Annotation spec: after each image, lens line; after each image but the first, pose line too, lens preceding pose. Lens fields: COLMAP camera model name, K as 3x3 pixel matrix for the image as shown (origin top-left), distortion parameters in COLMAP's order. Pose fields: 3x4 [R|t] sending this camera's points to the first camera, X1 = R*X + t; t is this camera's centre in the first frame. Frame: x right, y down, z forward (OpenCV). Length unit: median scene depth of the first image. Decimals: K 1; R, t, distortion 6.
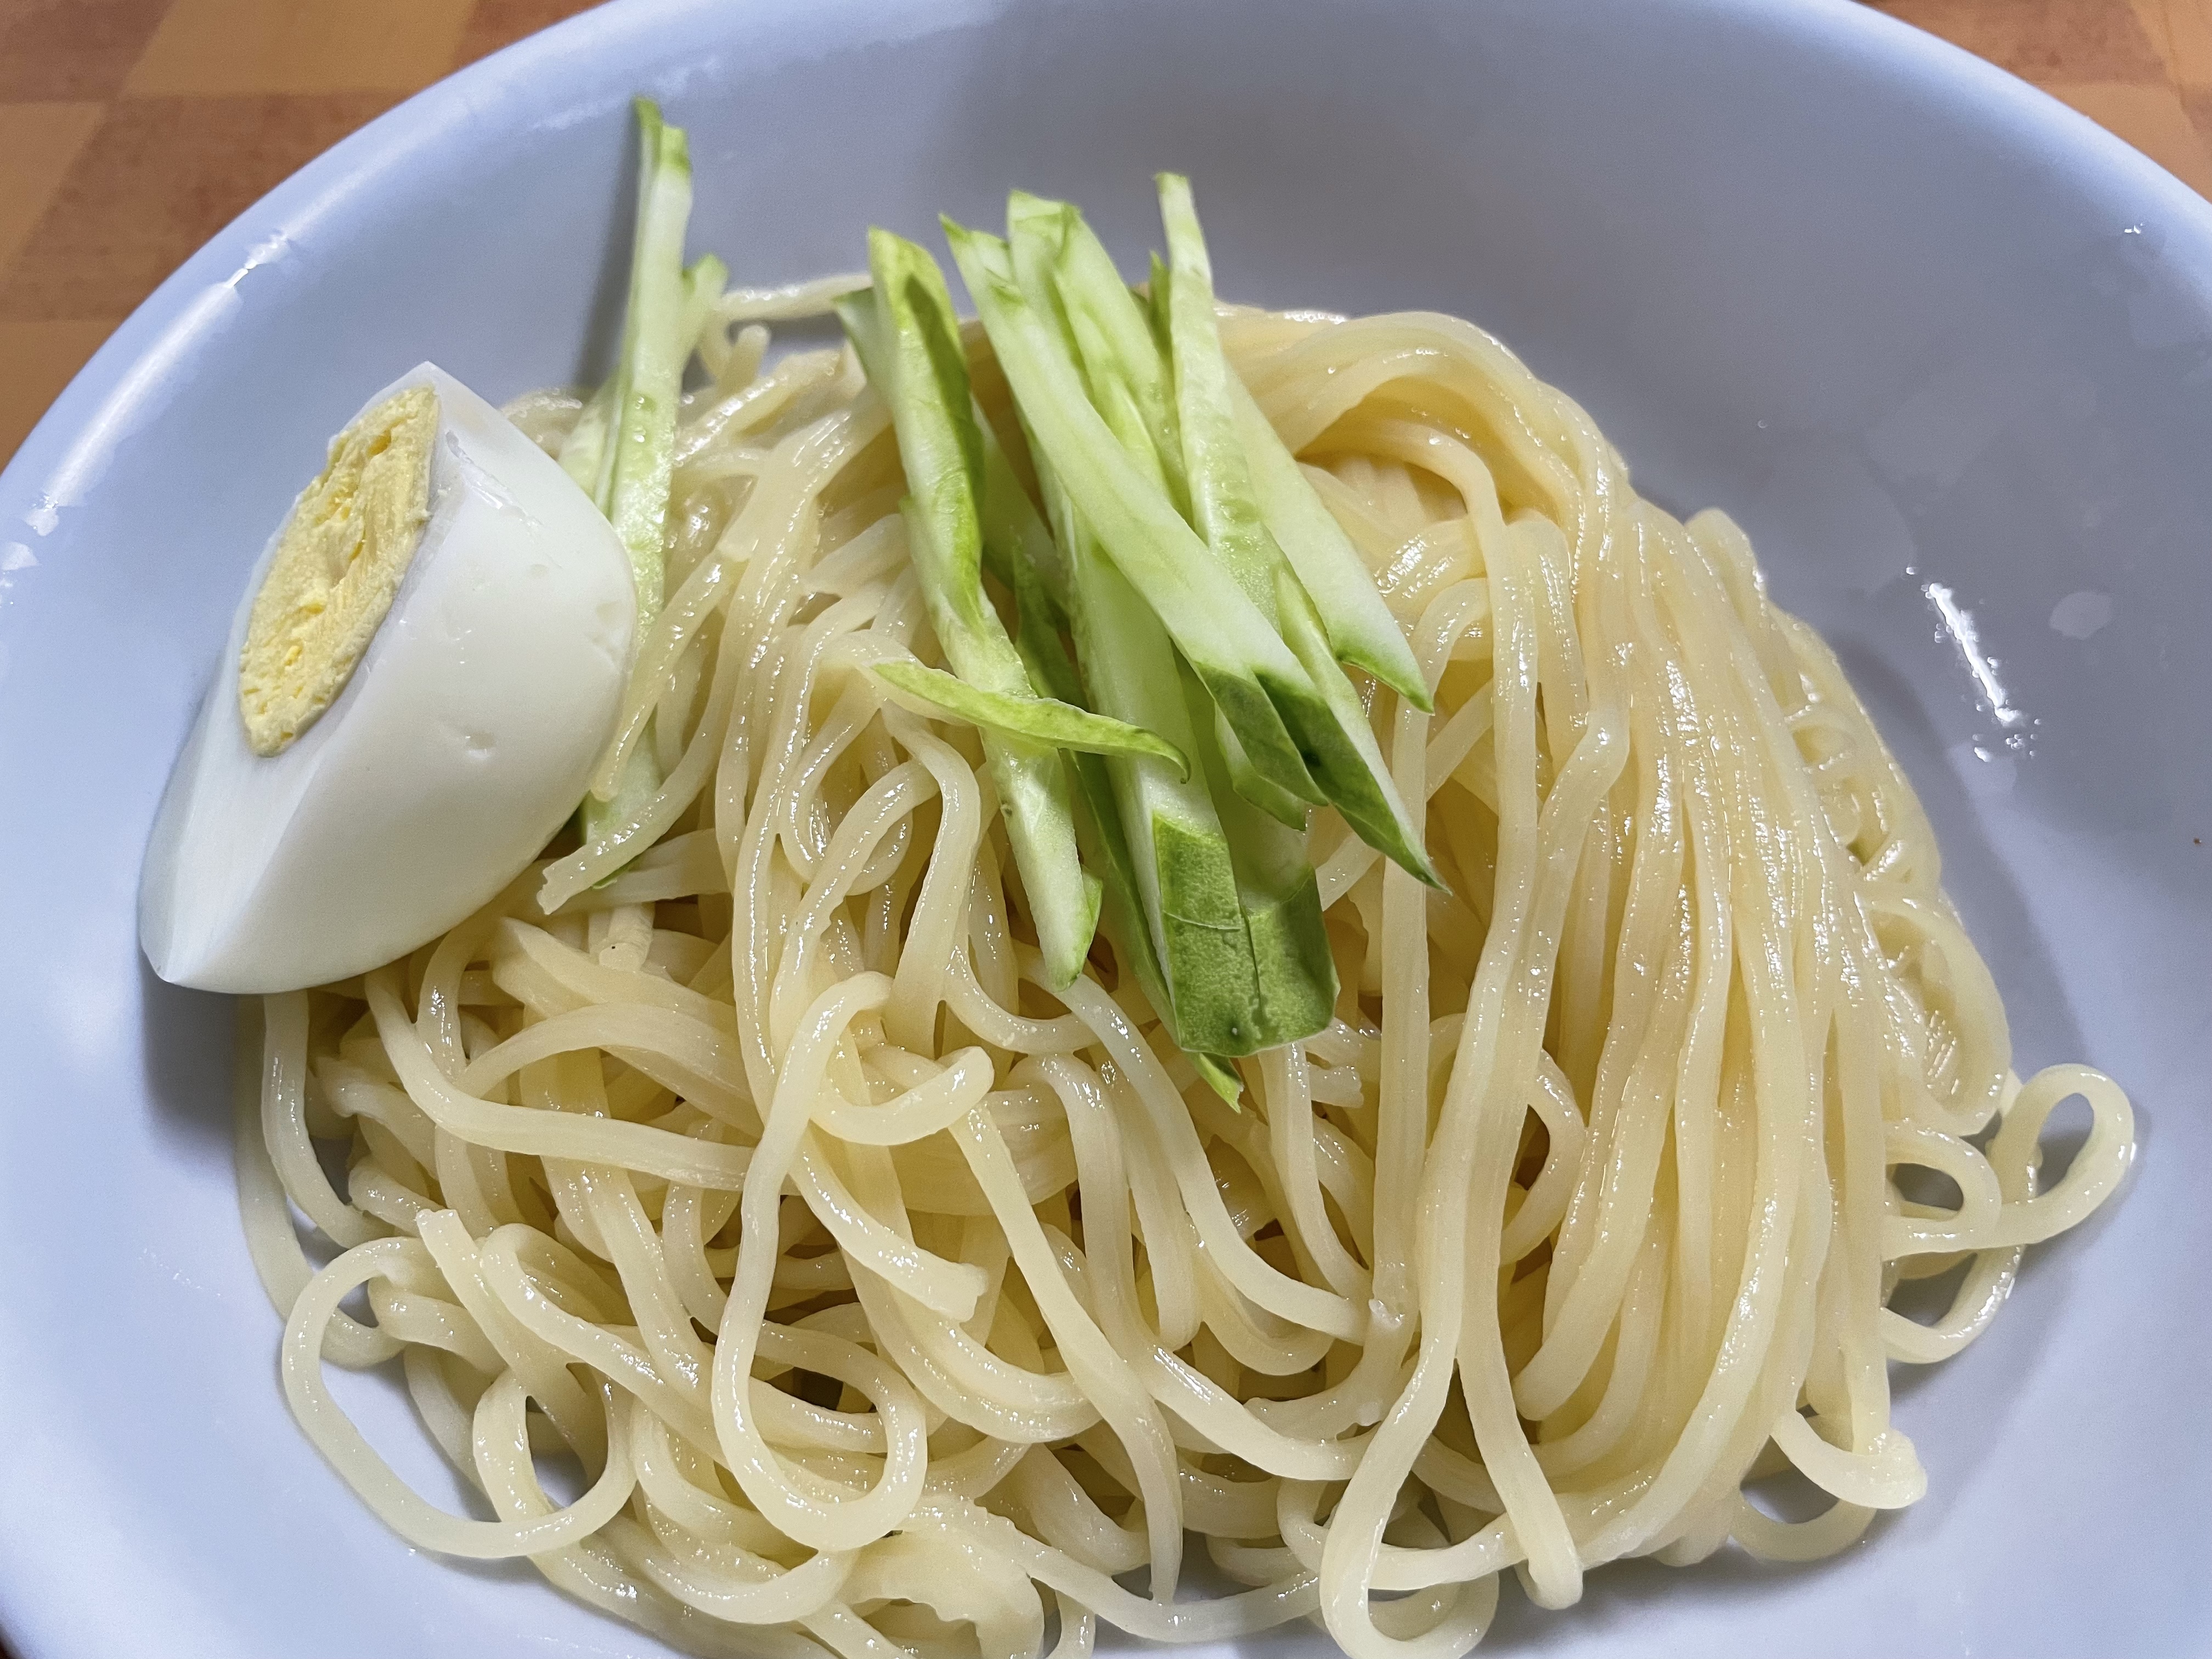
lens RADIAL K [[1679.8, 0, 1074.7], [0, 1679.8, 838.7], [0, 0, 1]] dist [0.041476, -0.095183]
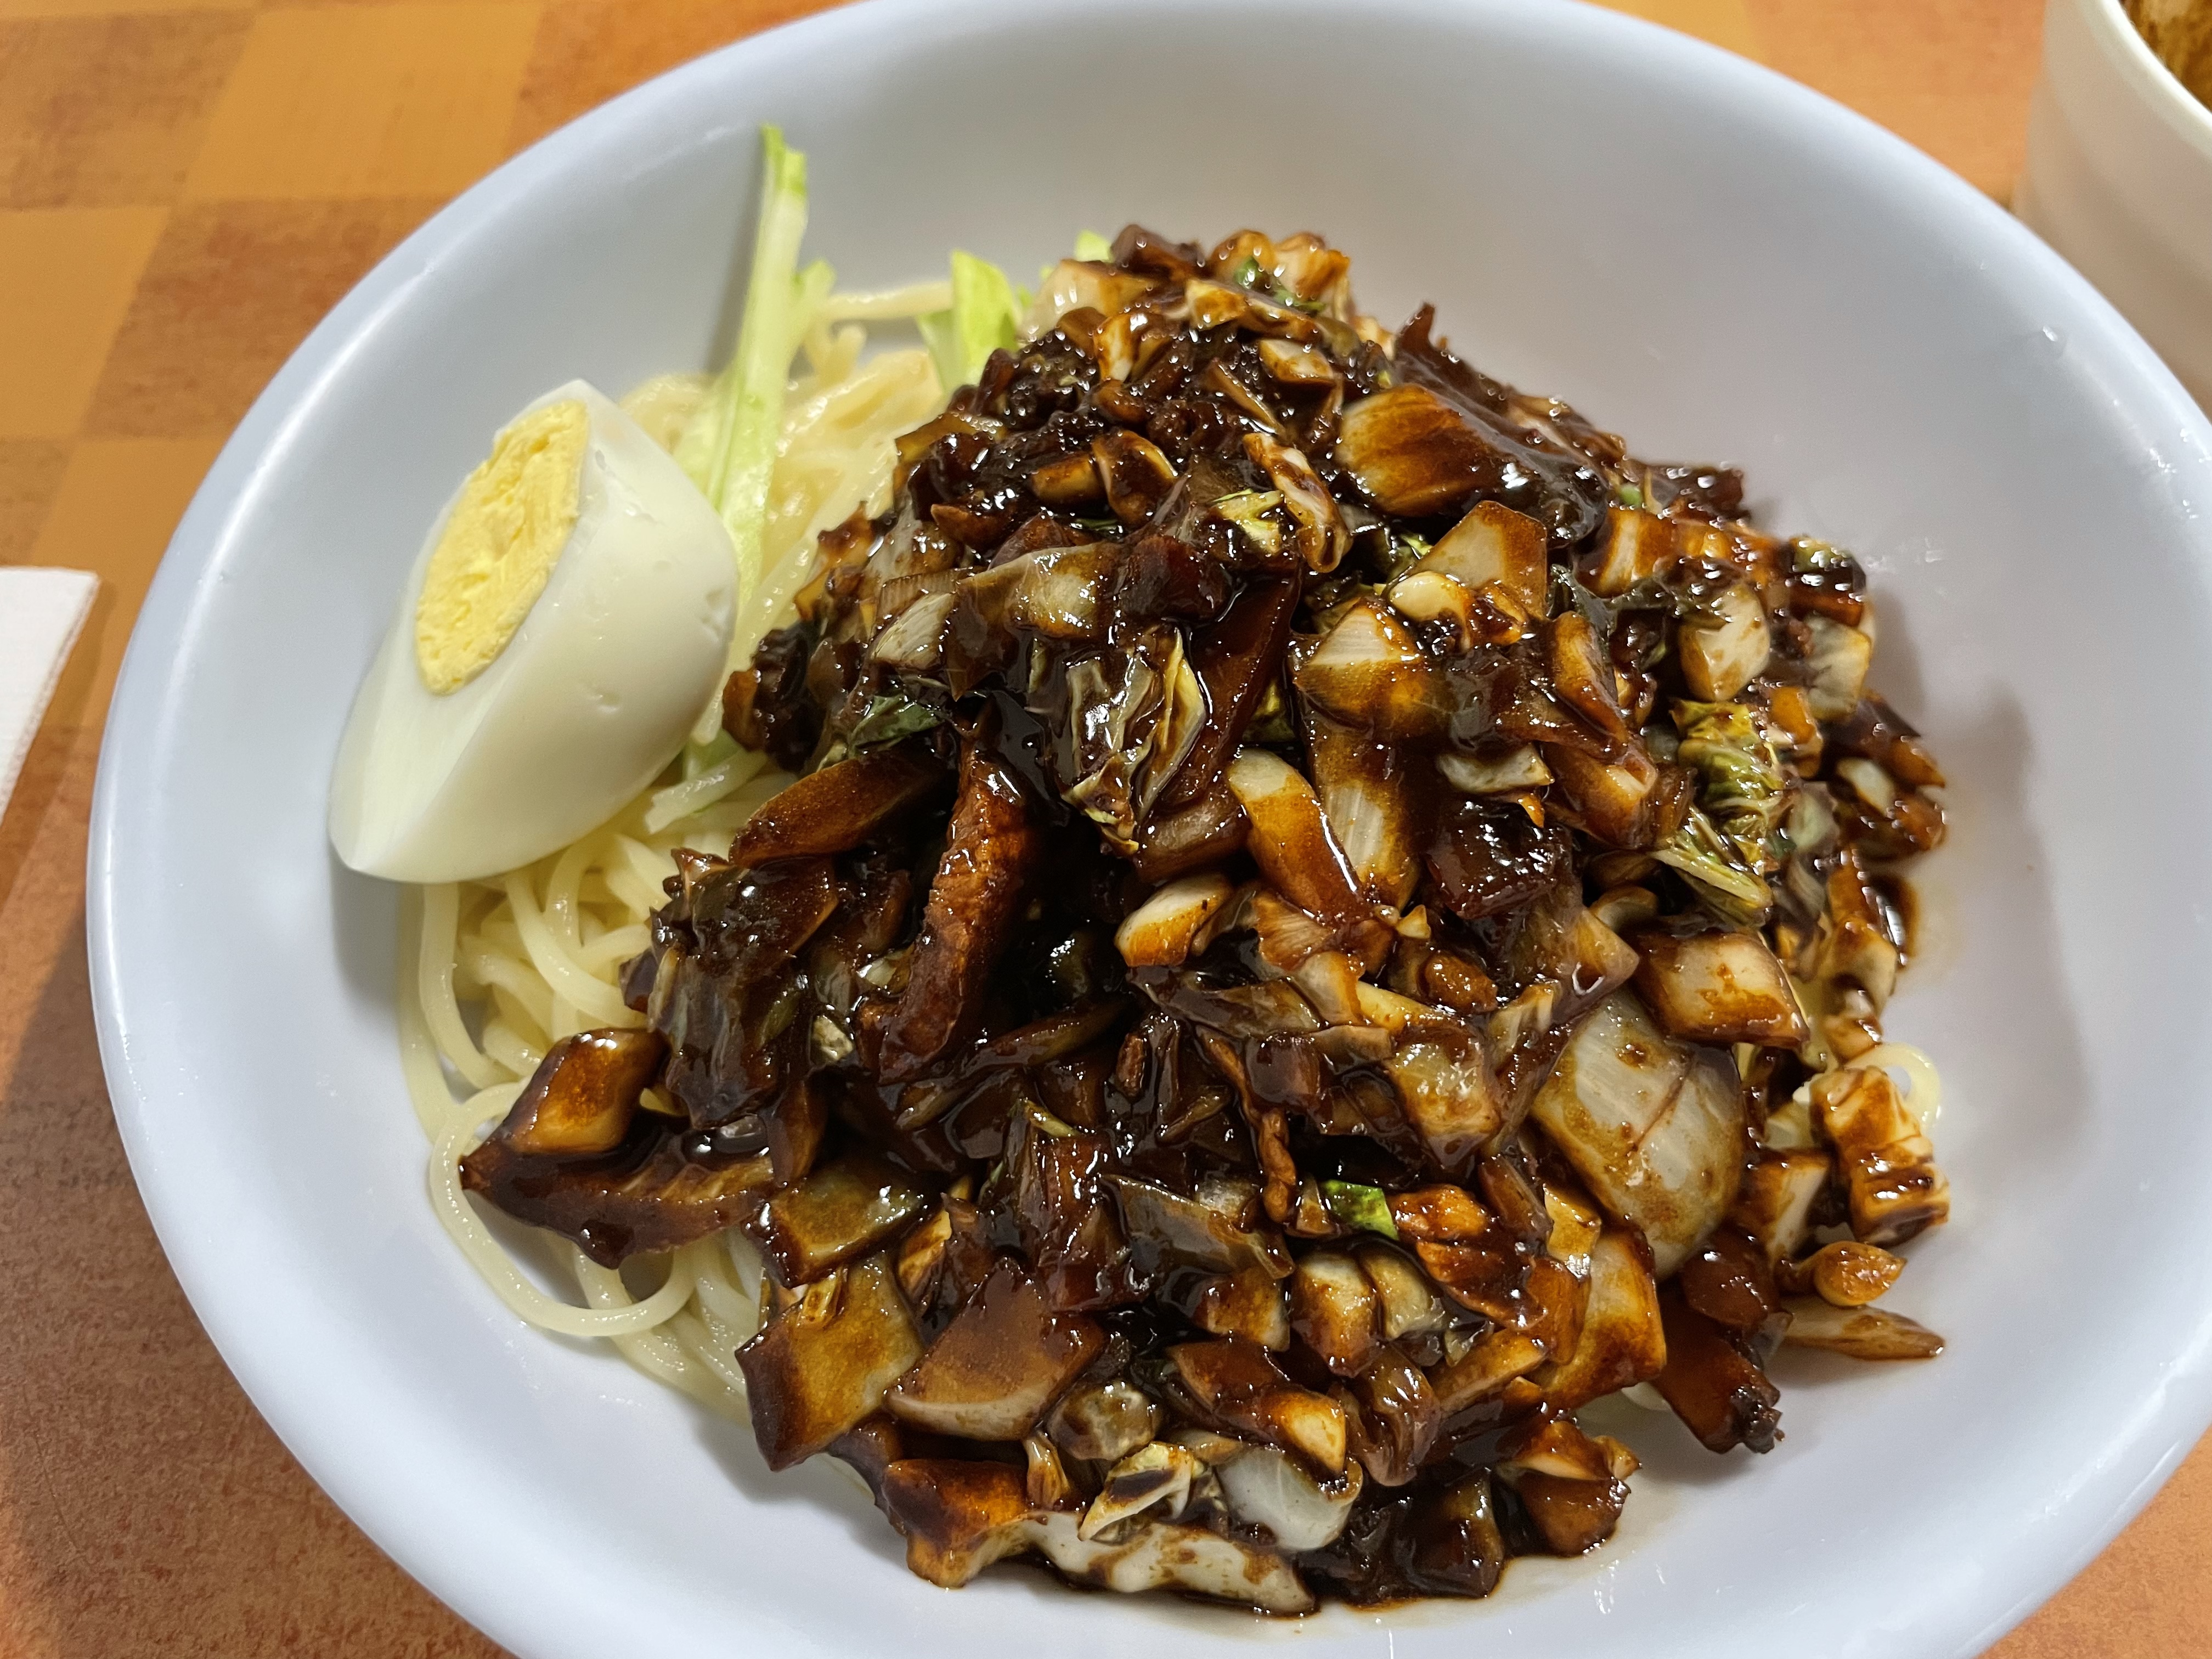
lens RADIAL K [[1679.8, 0, 1089.2], [0, 1679.8, 830.1], [0, 0, 1]] dist [0.041476, -0.095183]
pose [[0.996759, 0.070456, -0.038828, 0.057787], [-0.068575, 0.996499, 0.047824, -0.041064], [0.042061, -0.045007, 0.998101, -0.231909]]
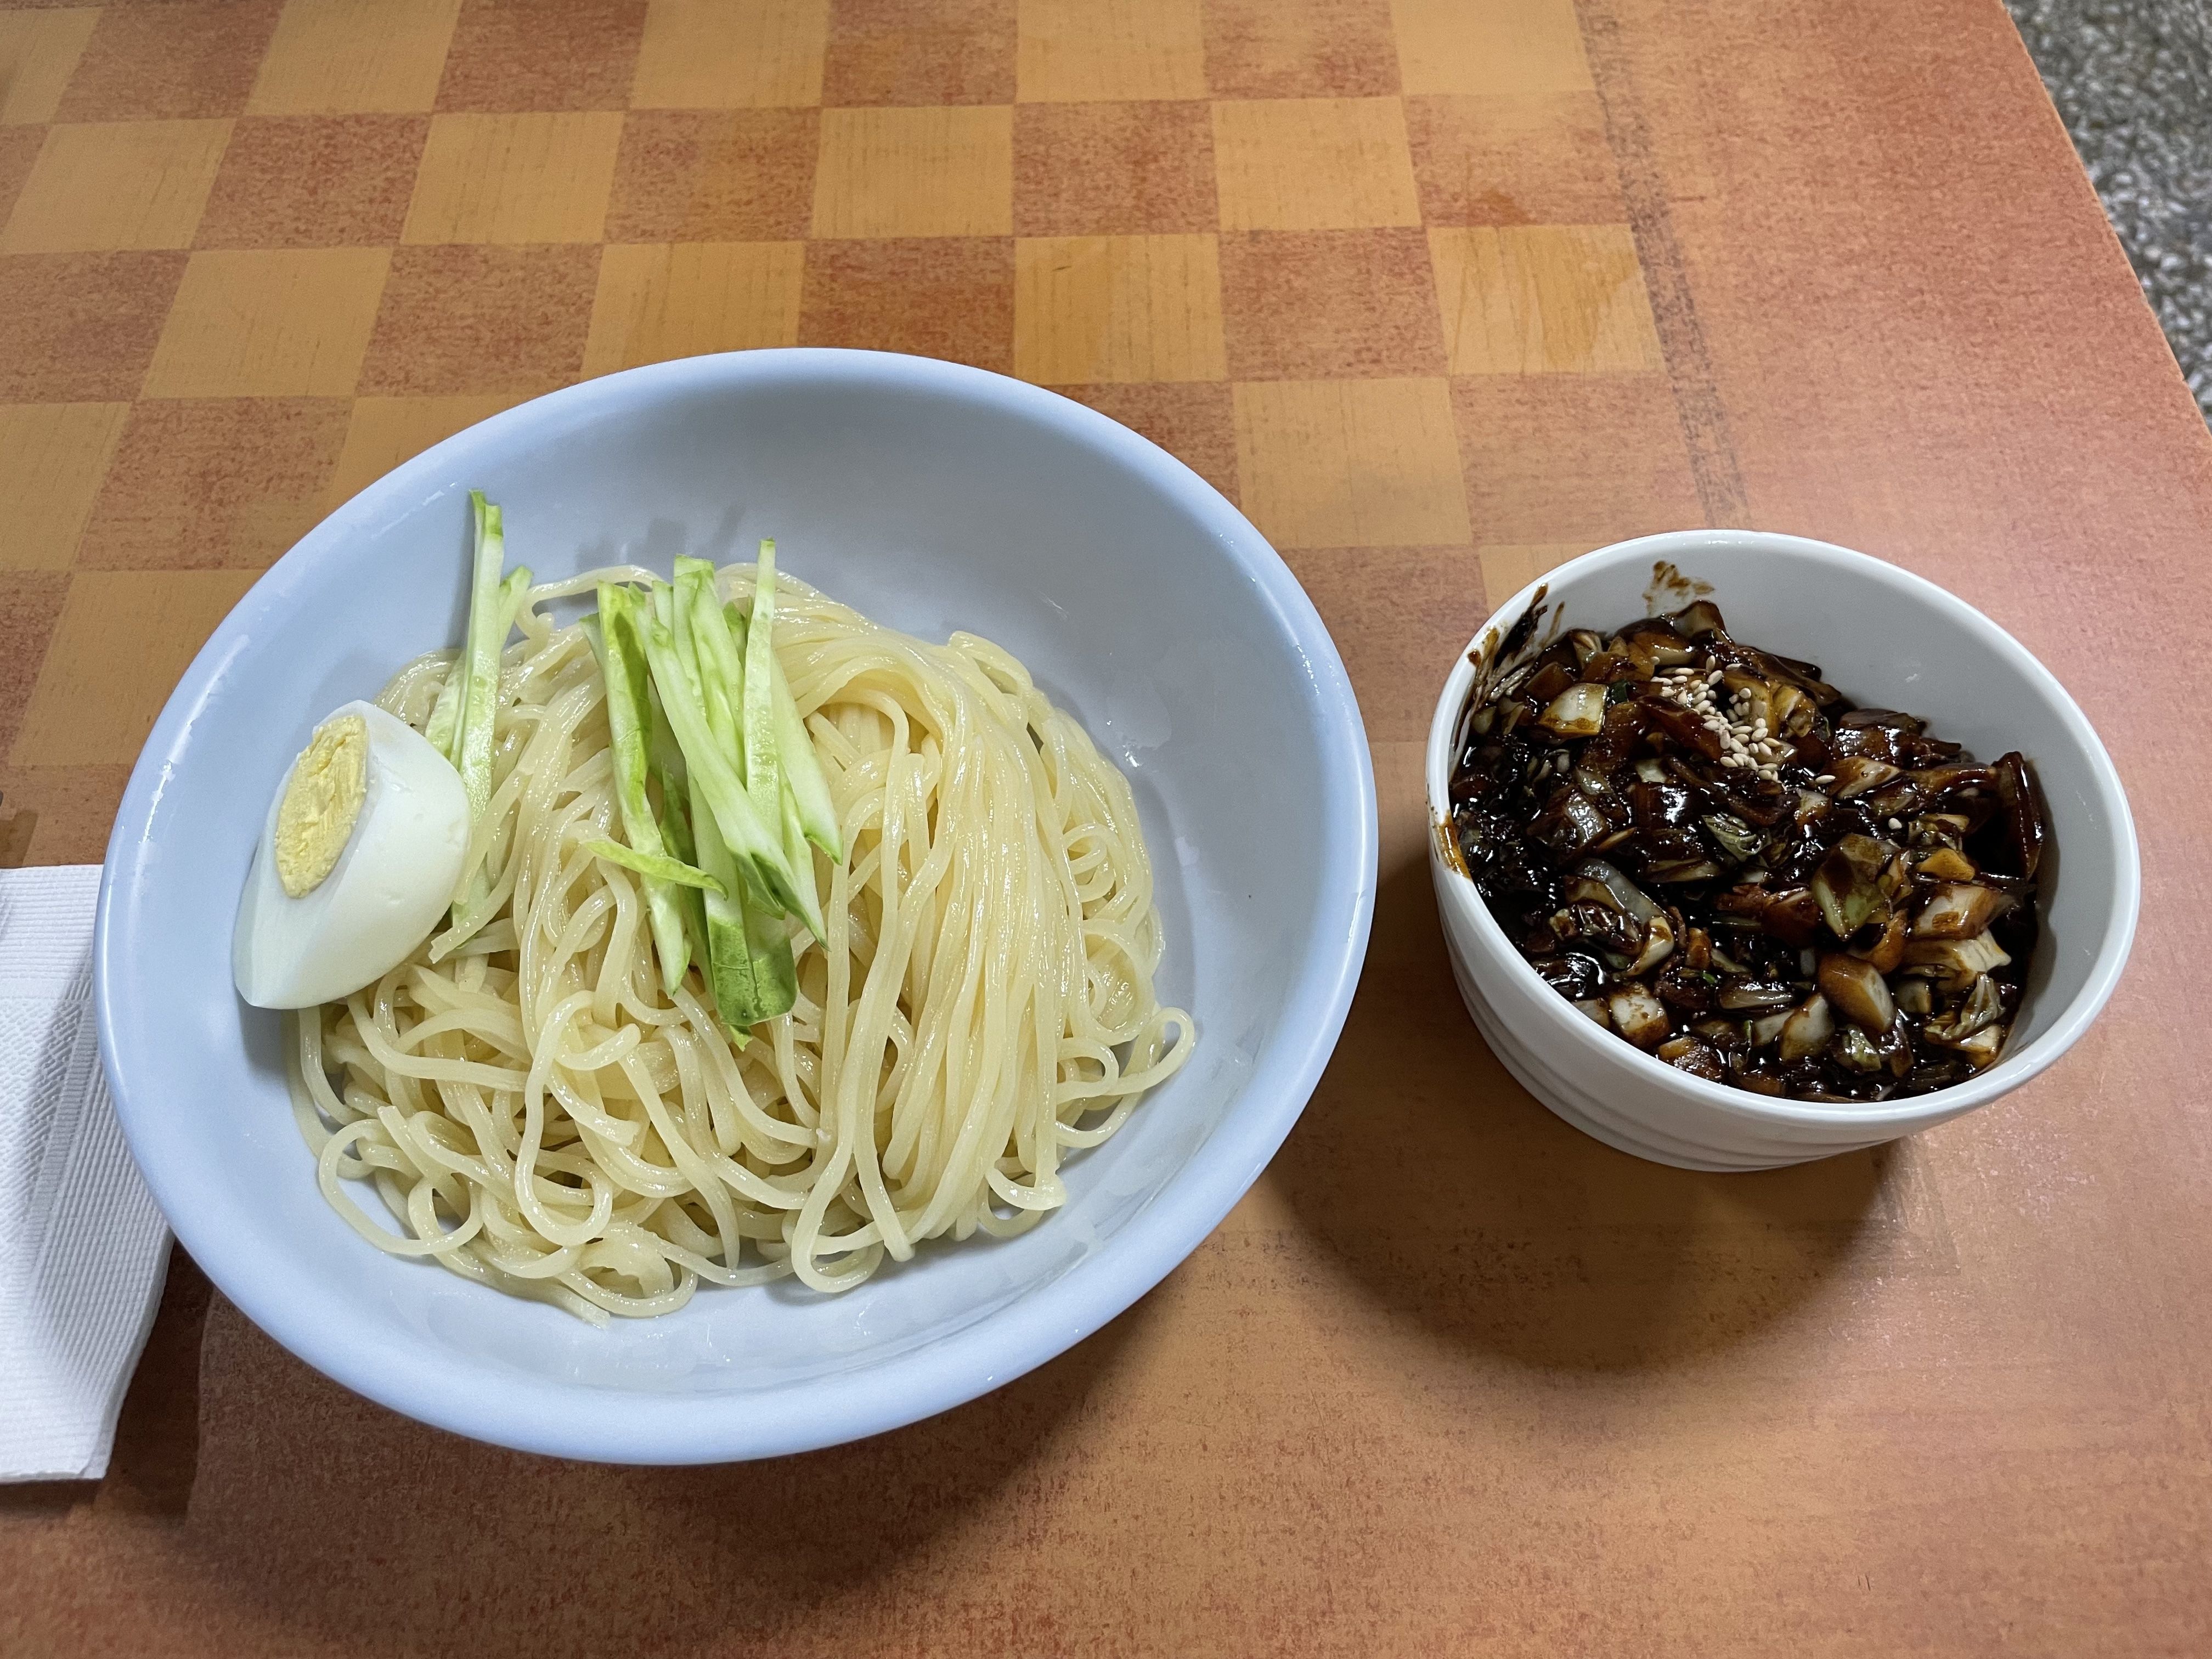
lens RADIAL K [[1679.8, 0, 1117.2], [0, 1679.8, 823.3], [0, 0, 1]] dist [0.041476, -0.095183]
pose [[0.998438, -0.029696, 0.047323, 0.451123], [0.027007, 0.998038, 0.056487, -0.231745], [-0.048907, -0.055121, 0.997281, -1.147636]]
